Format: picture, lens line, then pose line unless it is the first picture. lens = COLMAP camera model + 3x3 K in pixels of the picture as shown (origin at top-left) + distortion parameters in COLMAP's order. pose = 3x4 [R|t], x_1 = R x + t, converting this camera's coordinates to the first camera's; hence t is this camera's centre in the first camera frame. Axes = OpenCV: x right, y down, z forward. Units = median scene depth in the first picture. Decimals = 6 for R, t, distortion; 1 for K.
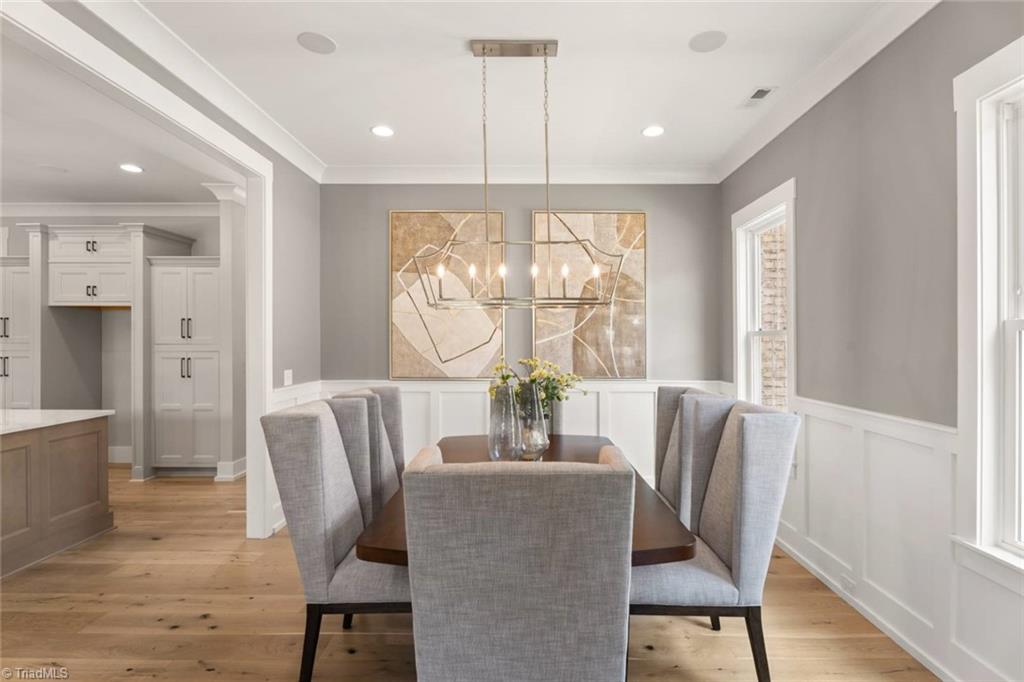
lens RADIAL K [[485.8, 0, 531.0], [0, 485.8, 340.3], [0, 0, 1]] dist [-0.004578, -0.000234]
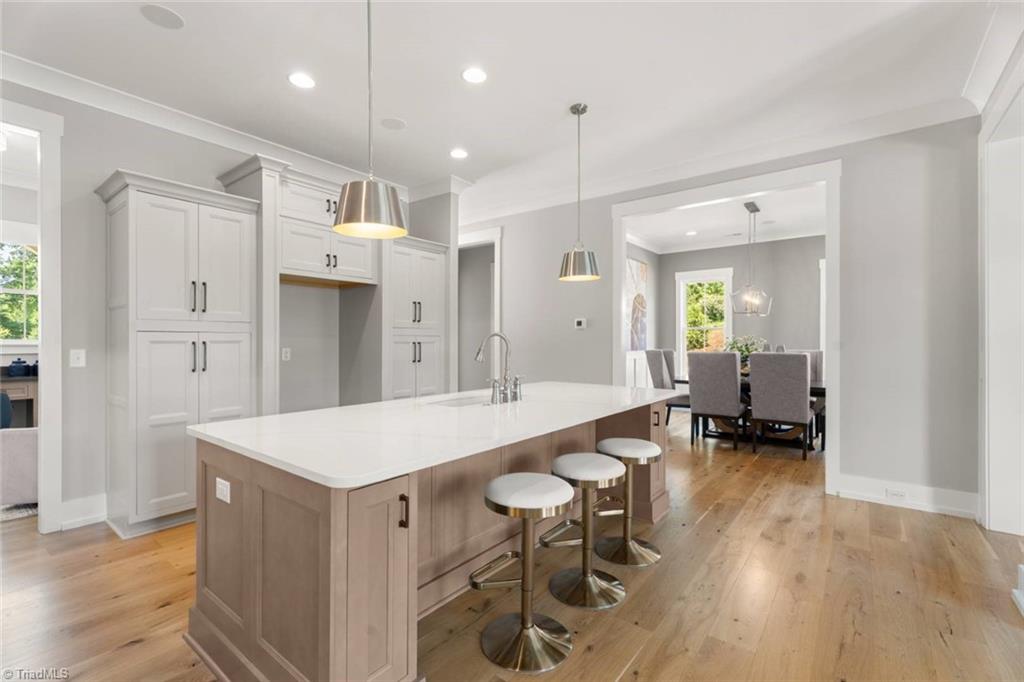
lens RADIAL K [[449.5, 0, 512.0], [0, 449.5, 341.0], [0, 0, 1]] dist [-0.000069, 0.000023]
pose [[0.614687, -0.002118, 0.788768, -1.337139], [-0.001961, 0.999989, 0.004213, 0.030449], [-0.788768, -0.004137, 0.614677, 0.292513]]
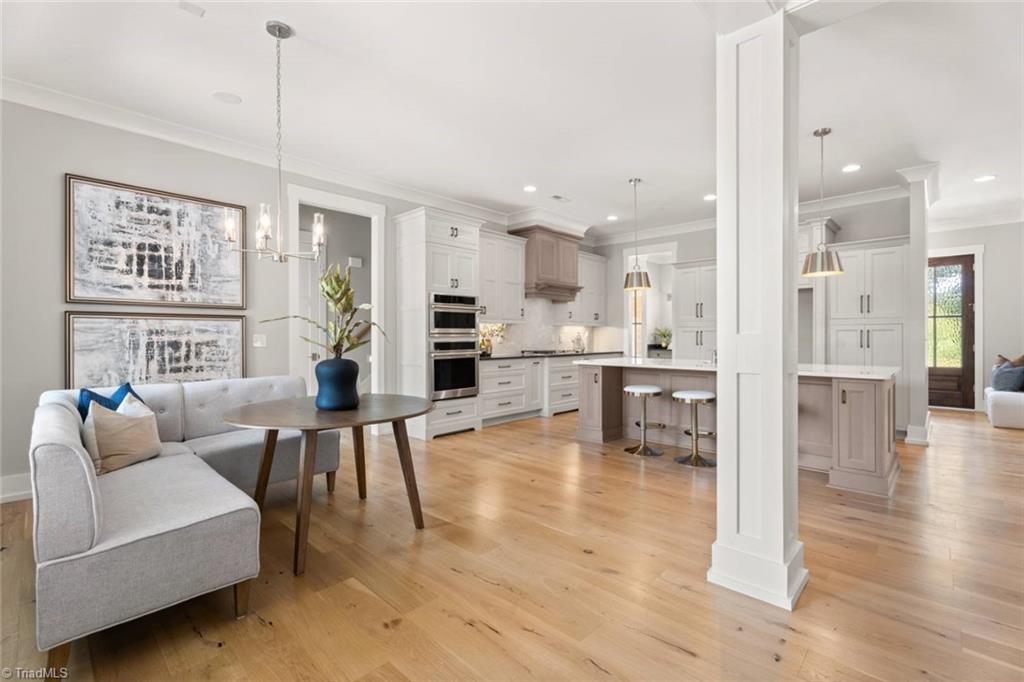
lens RADIAL K [[450.8, 0, 508.3], [0, 450.8, 337.7], [0, 0, 1]] dist [-0.001548, -0.000481]
pose [[0.718582, -0.002322, -0.695438, -0.589389], [0.005056, 0.999985, 0.001886, 0.049305], [0.695424, -0.004872, 0.718583, -0.342913]]
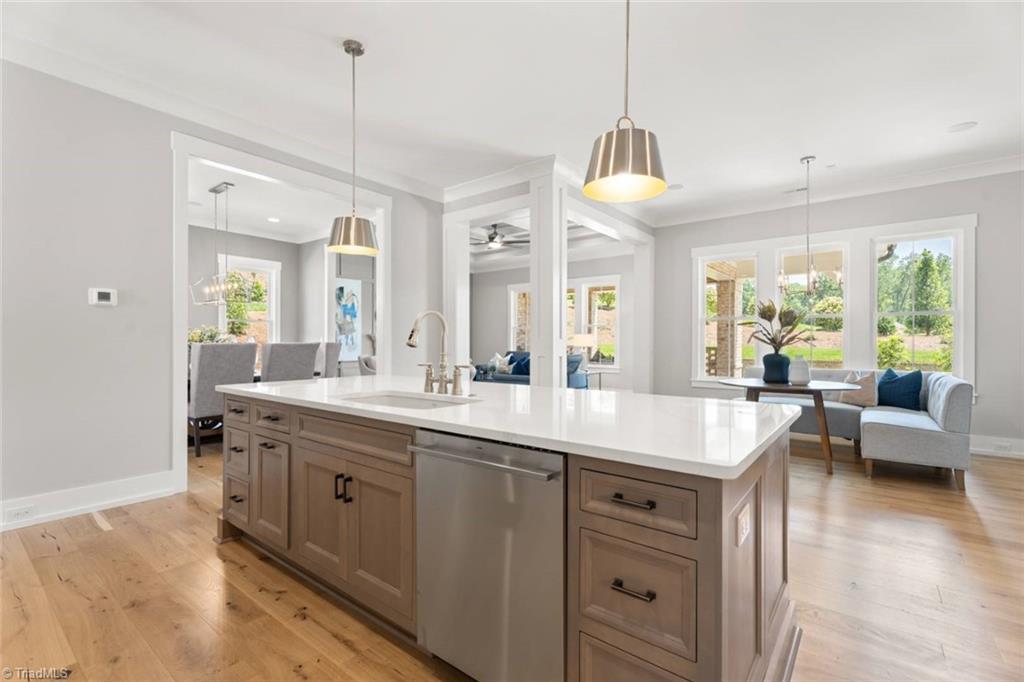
lens RADIAL K [[454.6, 0, 507.5], [0, 454.6, 342.7], [0, 0, 1]] dist [0.002077, 0.000255]
pose [[-0.786550, -0.005208, 0.617504, -1.248708], [-0.004406, 0.999986, 0.002822, 0.053344], [-0.617510, -0.000501, -0.786562, 0.957655]]
